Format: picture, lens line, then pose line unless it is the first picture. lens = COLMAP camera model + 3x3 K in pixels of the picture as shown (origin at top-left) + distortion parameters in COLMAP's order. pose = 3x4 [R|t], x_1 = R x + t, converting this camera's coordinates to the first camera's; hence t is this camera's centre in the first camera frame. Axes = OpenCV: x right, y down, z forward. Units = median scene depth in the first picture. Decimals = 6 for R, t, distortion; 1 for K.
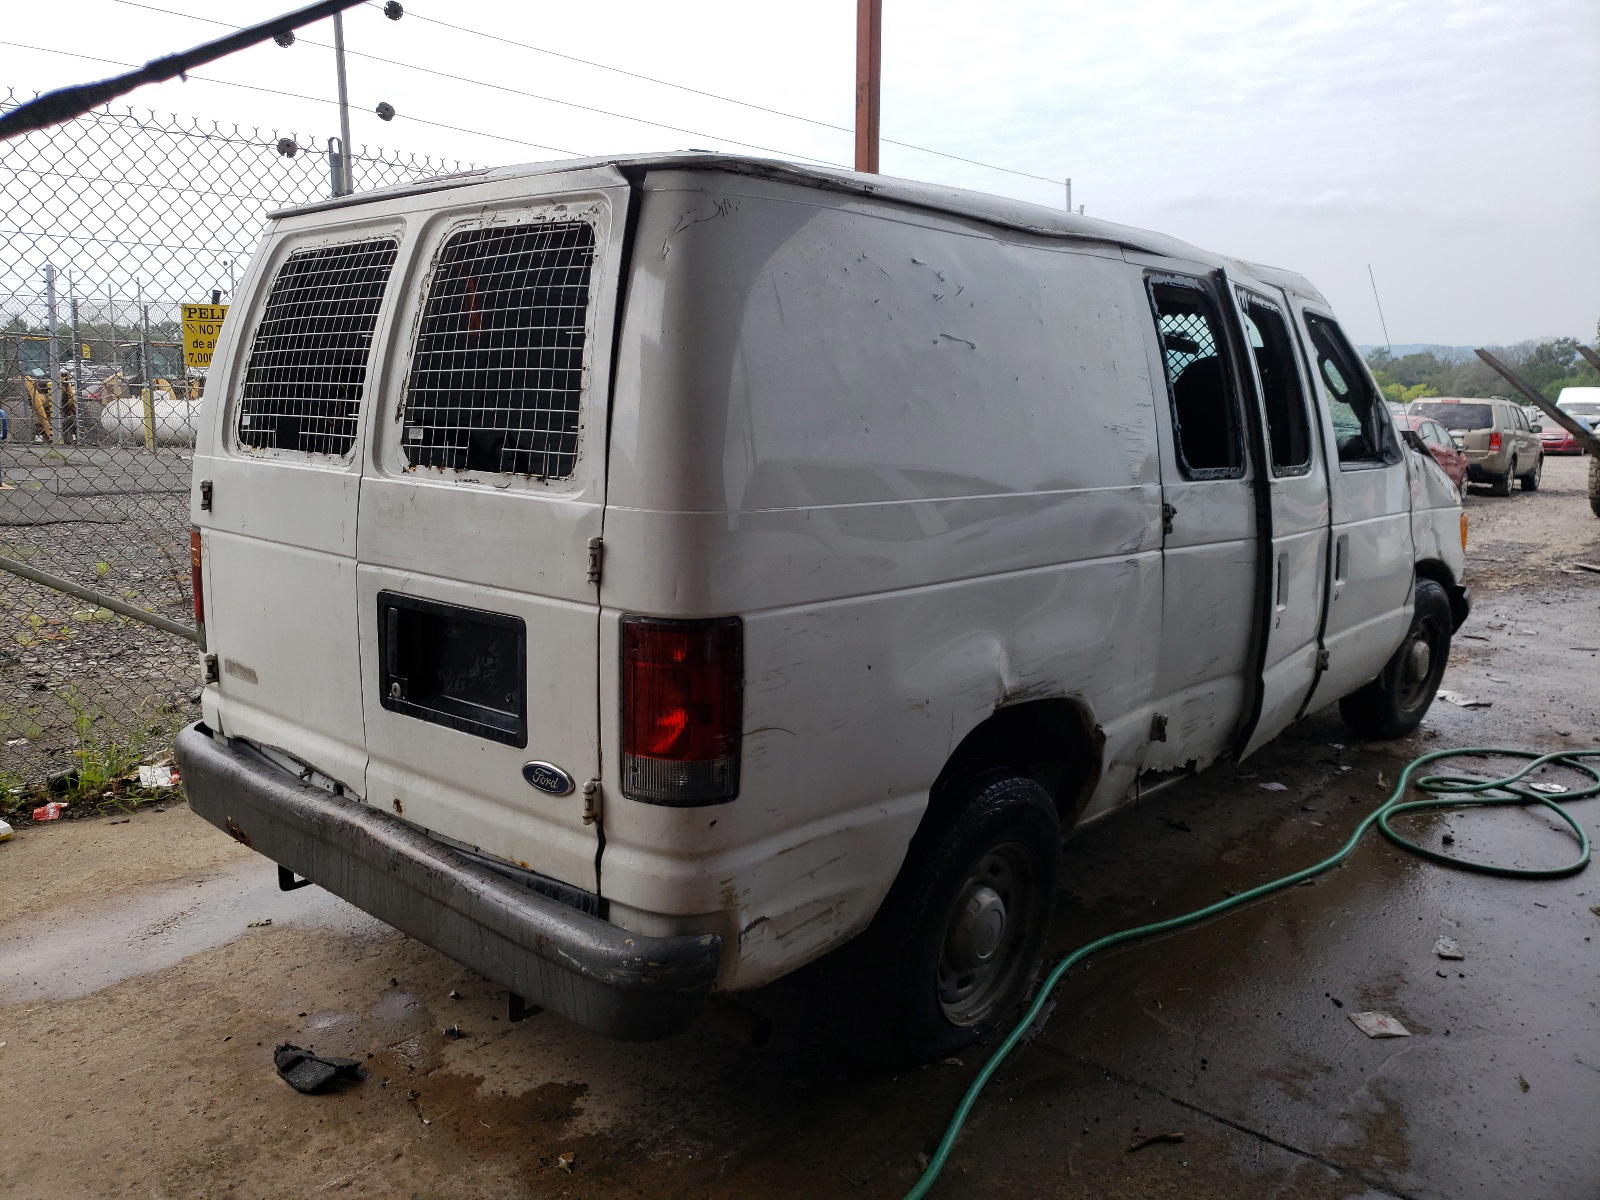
lens RADIAL K [[1278.5, 0, 776.4], [0, 1278.5, 596.4], [0, 0, 1]] dist [0.035344, 0.003177]
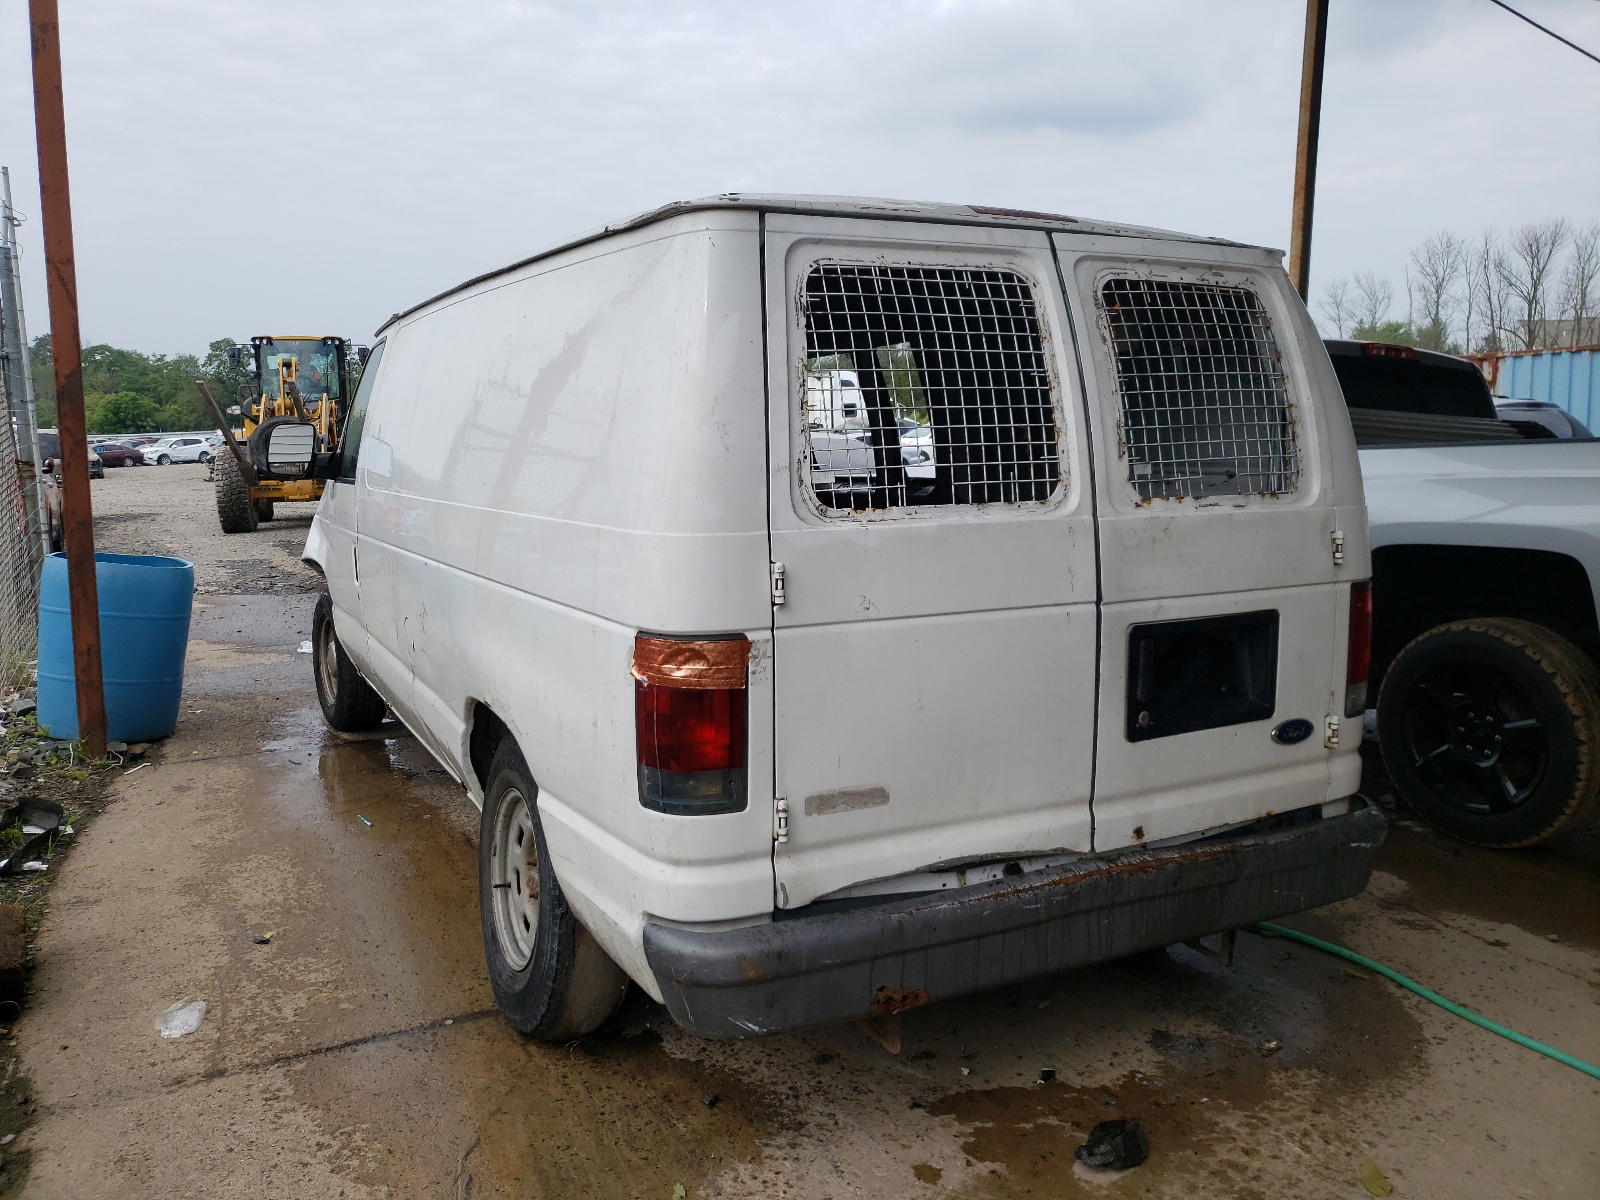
lens RADIAL K [[1245.8, 0, 792.9], [0, 1245.8, 570.5], [0, 0, 1]] dist [0.034204, 0.003297]
pose [[0.358801, -0.131799, 0.924062, -1.334999], [0.161176, 0.983859, 0.077745, -0.170442], [-0.919393, 0.121042, 0.374252, 0.888274]]
